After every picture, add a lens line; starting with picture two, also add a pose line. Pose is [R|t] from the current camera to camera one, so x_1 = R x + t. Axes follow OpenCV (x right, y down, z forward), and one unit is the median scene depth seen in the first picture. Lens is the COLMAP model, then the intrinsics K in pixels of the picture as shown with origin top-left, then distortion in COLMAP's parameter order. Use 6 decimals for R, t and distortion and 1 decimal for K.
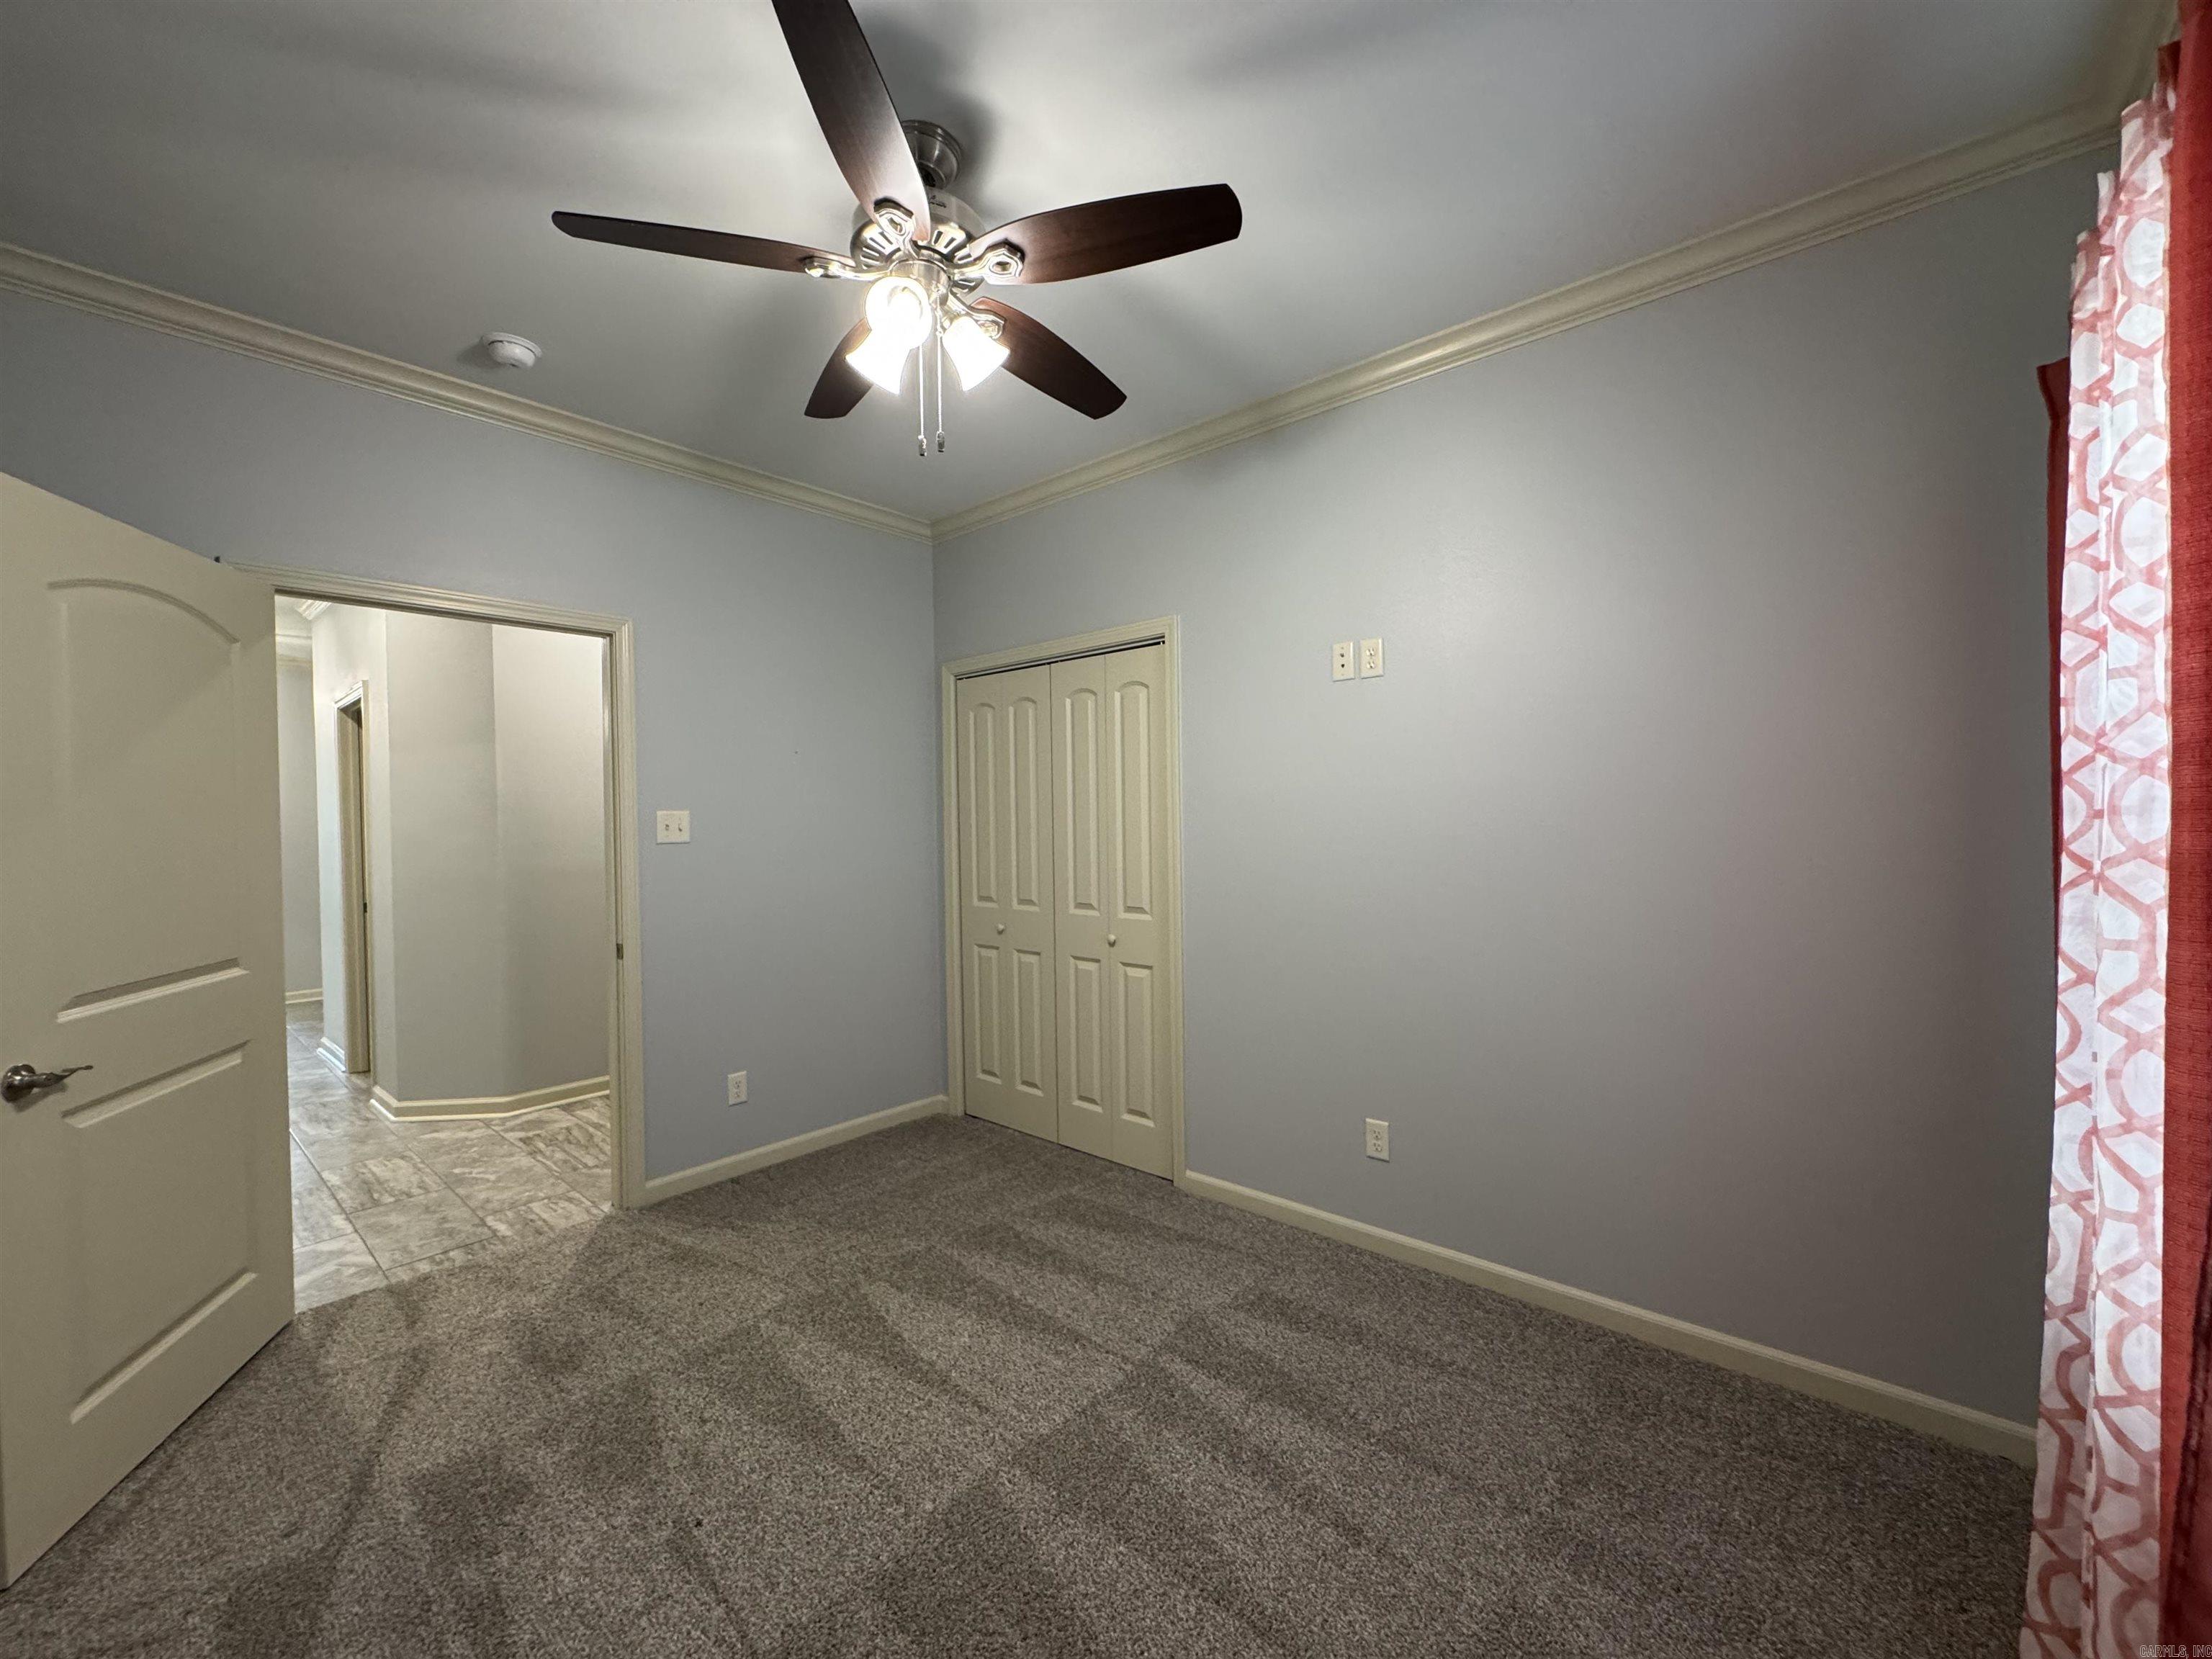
lens RADIAL K [[885.9, 0, 1103.6], [0, 885.9, 828.9], [0, 0, 1]] dist [-0.000610, 0.000603]
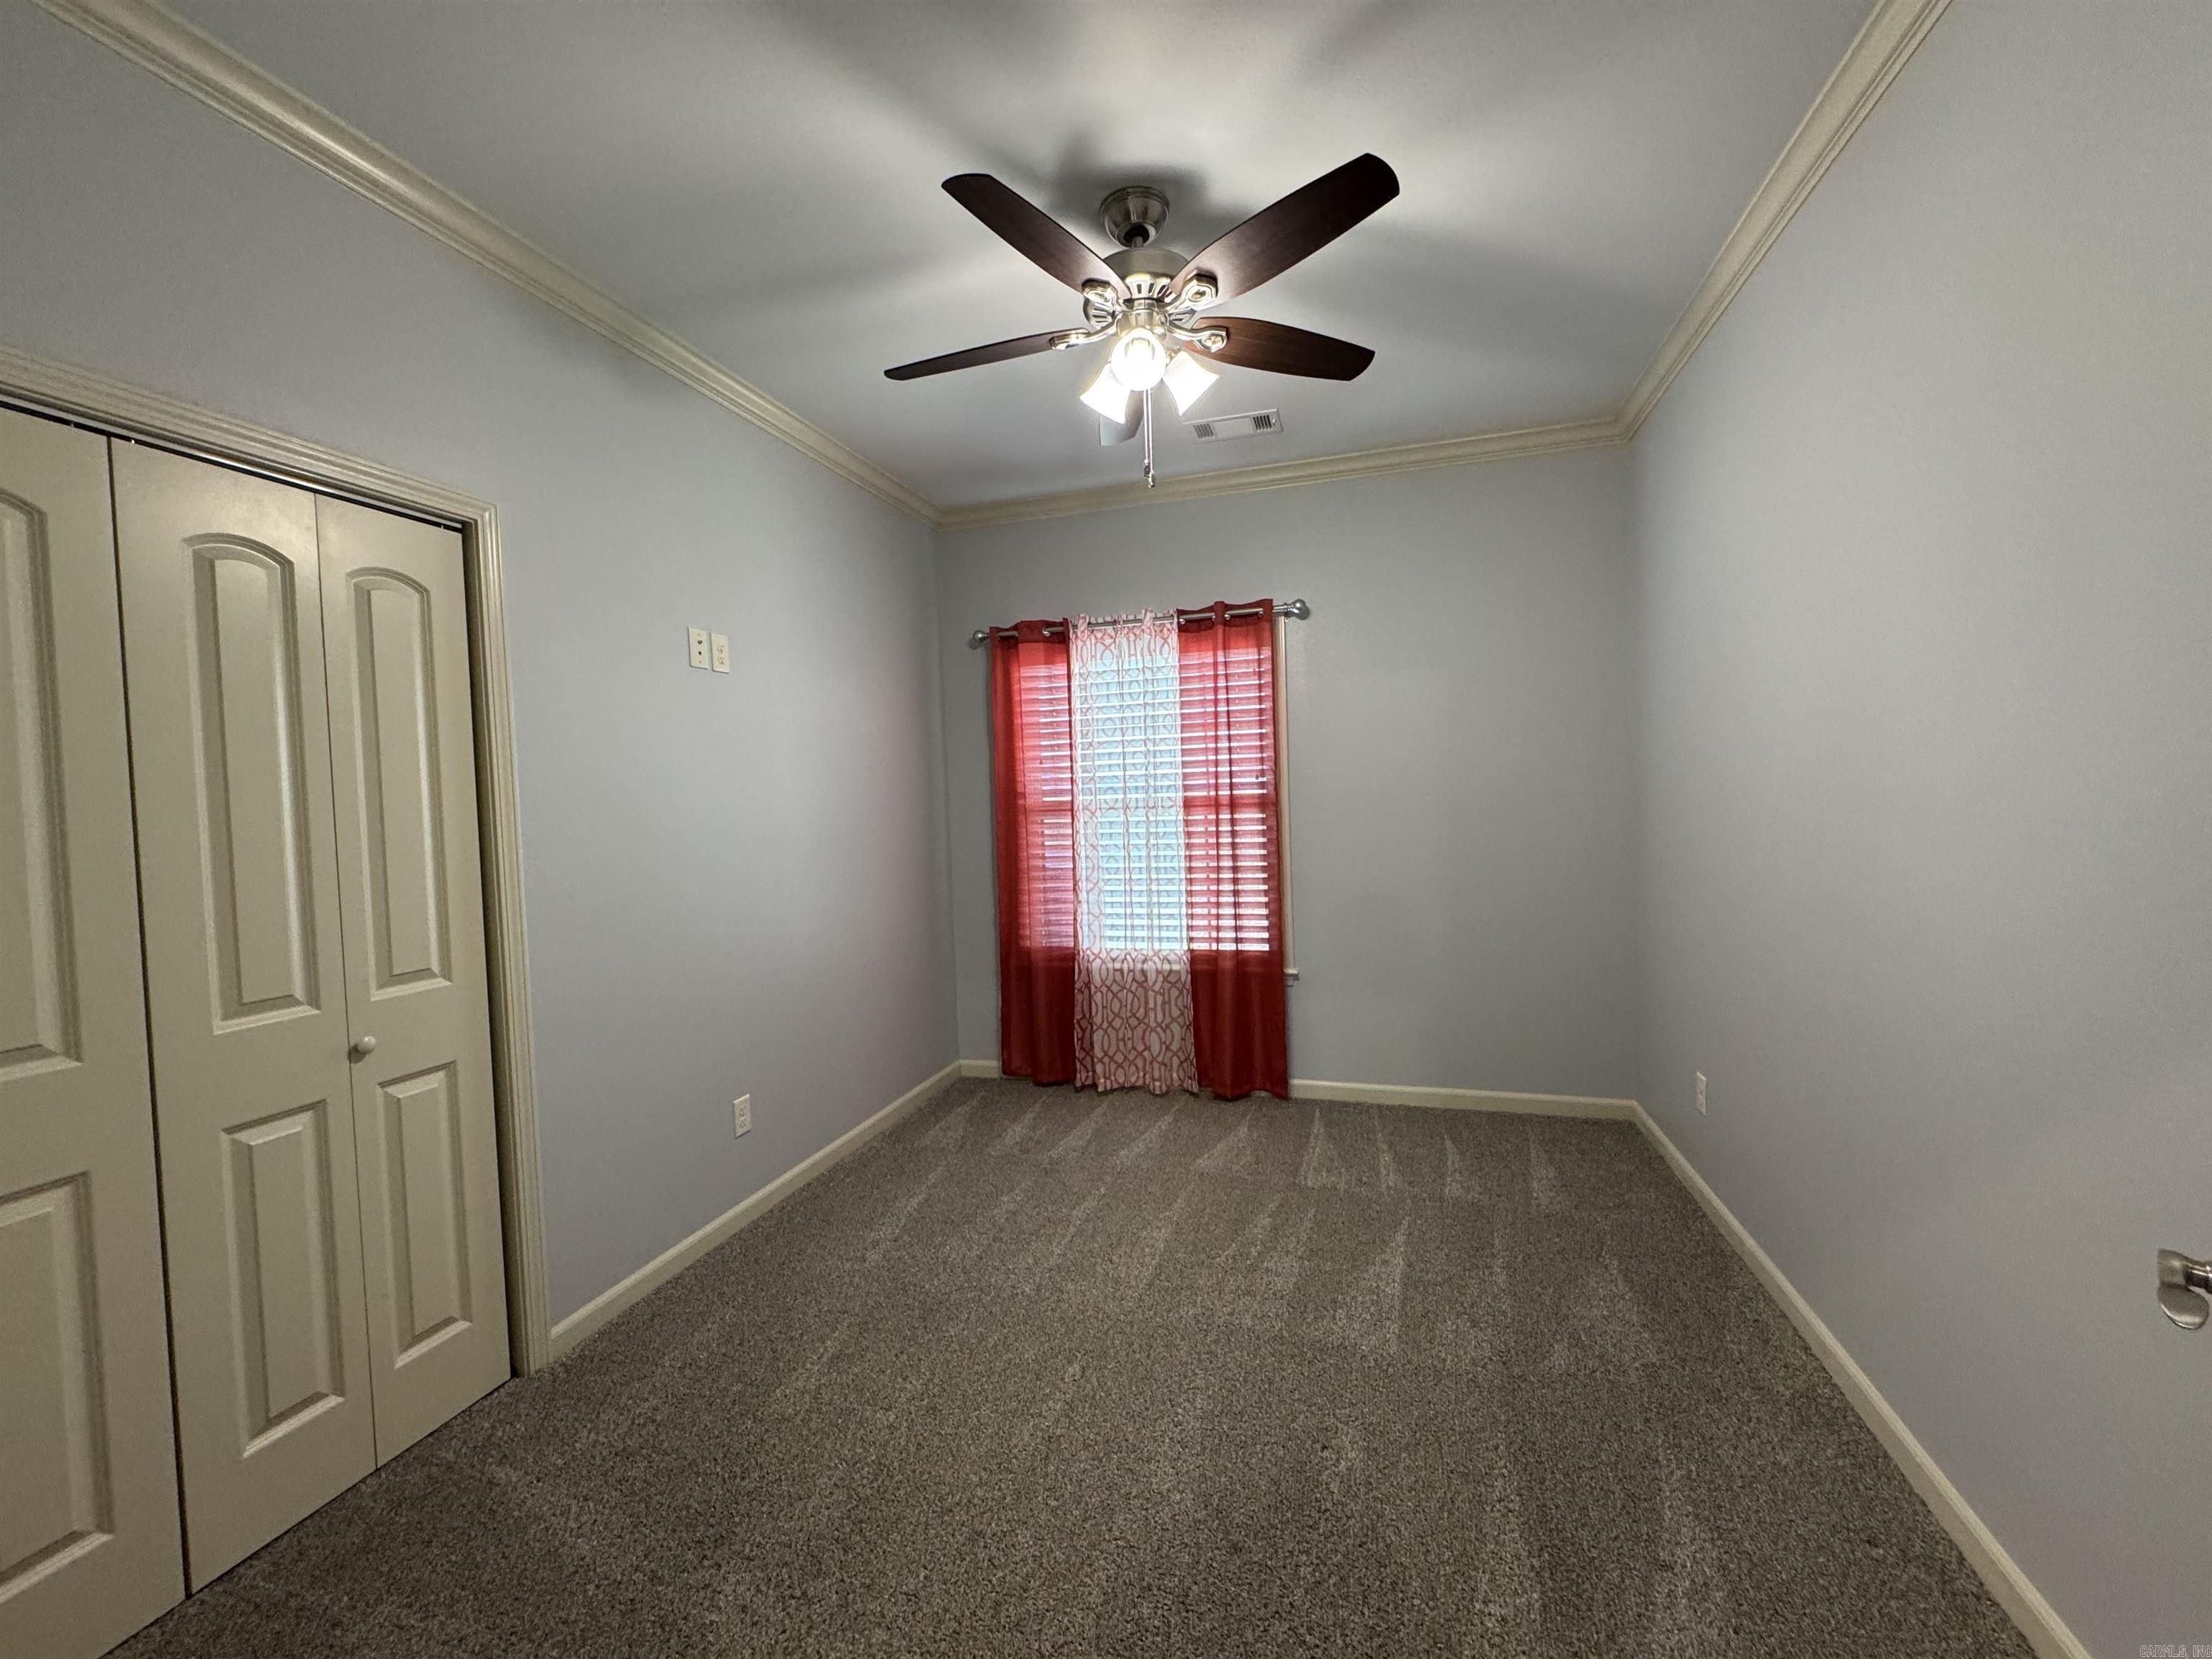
lens RADIAL K [[885.9, 0, 1103.6], [0, 885.9, 828.9], [0, 0, 1]] dist [-0.000610, 0.000603]
pose [[-0.404413, -0.006689, 0.914552, -0.698900], [0.047712, 0.998457, 0.028401, 0.002314], [-0.913331, 0.055121, -0.403470, 0.867347]]
